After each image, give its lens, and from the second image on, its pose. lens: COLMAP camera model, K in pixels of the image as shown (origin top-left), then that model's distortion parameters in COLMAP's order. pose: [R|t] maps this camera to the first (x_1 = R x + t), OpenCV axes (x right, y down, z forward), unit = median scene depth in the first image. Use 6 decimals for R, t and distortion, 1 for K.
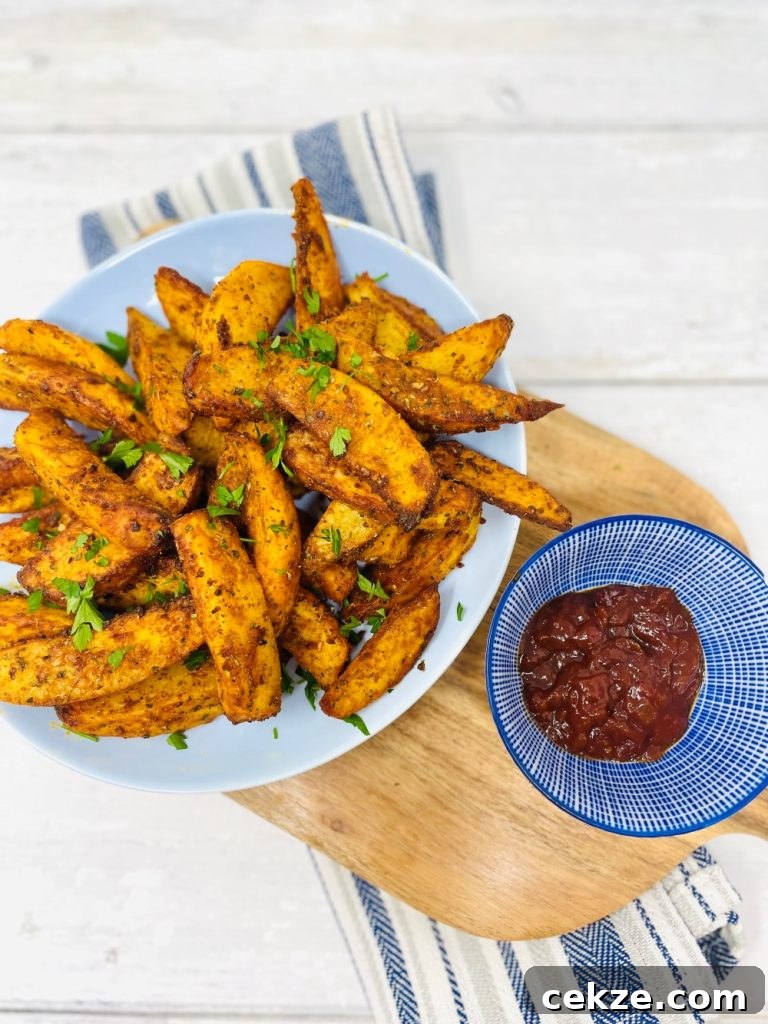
lens RADIAL K [[748.9, 0, 384.0], [0, 748.9, 512.0], [0, 0, 1]] dist [0.060396, -0.000692]
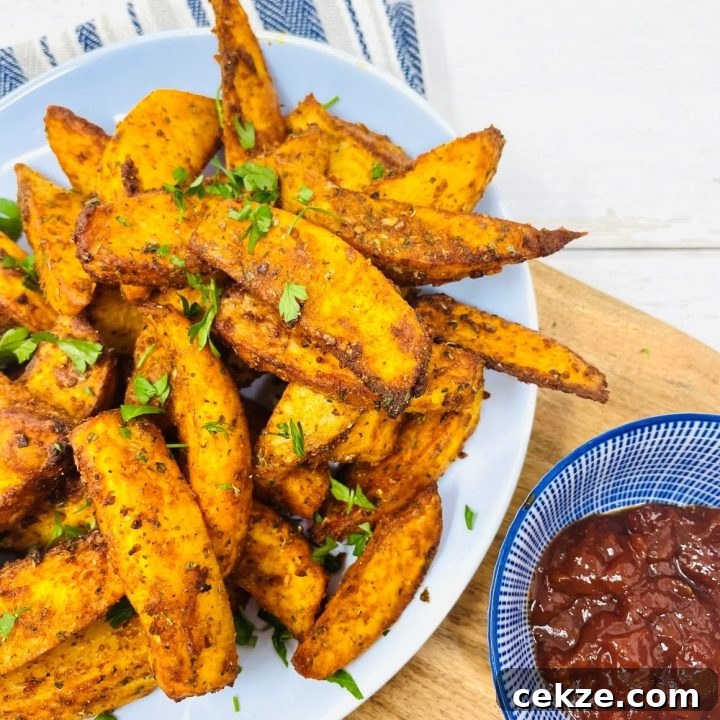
lens RADIAL K [[673.7, 0, 360.0], [0, 673.7, 360.0], [0, 0, 1]] dist [0.042233, -0.017458]
pose [[0.996661, -0.080026, 0.016184, -0.006594], [0.080833, 0.995062, -0.057600, 0.005536], [-0.011495, 0.058716, 0.998209, 0.322046]]
